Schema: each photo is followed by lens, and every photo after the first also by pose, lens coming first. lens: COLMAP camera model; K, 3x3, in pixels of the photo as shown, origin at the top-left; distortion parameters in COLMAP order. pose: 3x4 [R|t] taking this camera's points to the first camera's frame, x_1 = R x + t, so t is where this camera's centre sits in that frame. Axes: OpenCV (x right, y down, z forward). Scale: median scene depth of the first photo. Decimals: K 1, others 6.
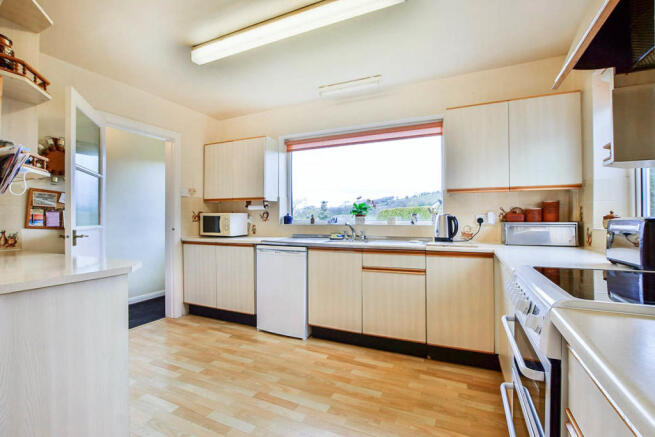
lens RADIAL K [[298.8, 0, 326.1], [0, 298.8, 217.2], [0, 0, 1]] dist [-0.011471, 0.000062]
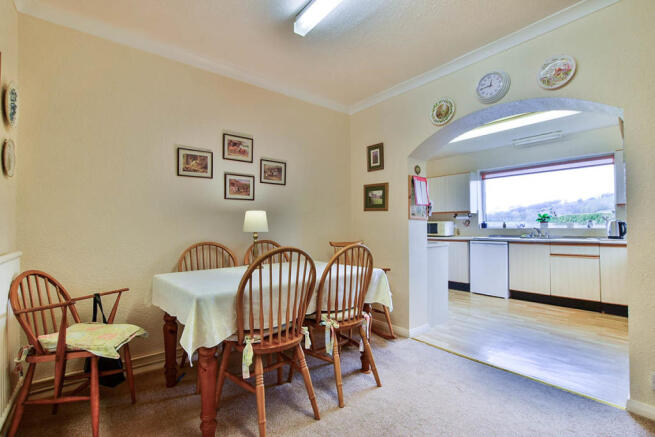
lens RADIAL K [[298.8, 0, 330.7], [0, 298.8, 223.3], [0, 0, 1]] dist [-0.011471, 0.000062]
pose [[0.906847, -0.008179, -0.421380, -0.228928], [0.005104, 0.999951, -0.008425, 0.007268], [0.421428, 0.005489, 0.906845, -0.790188]]
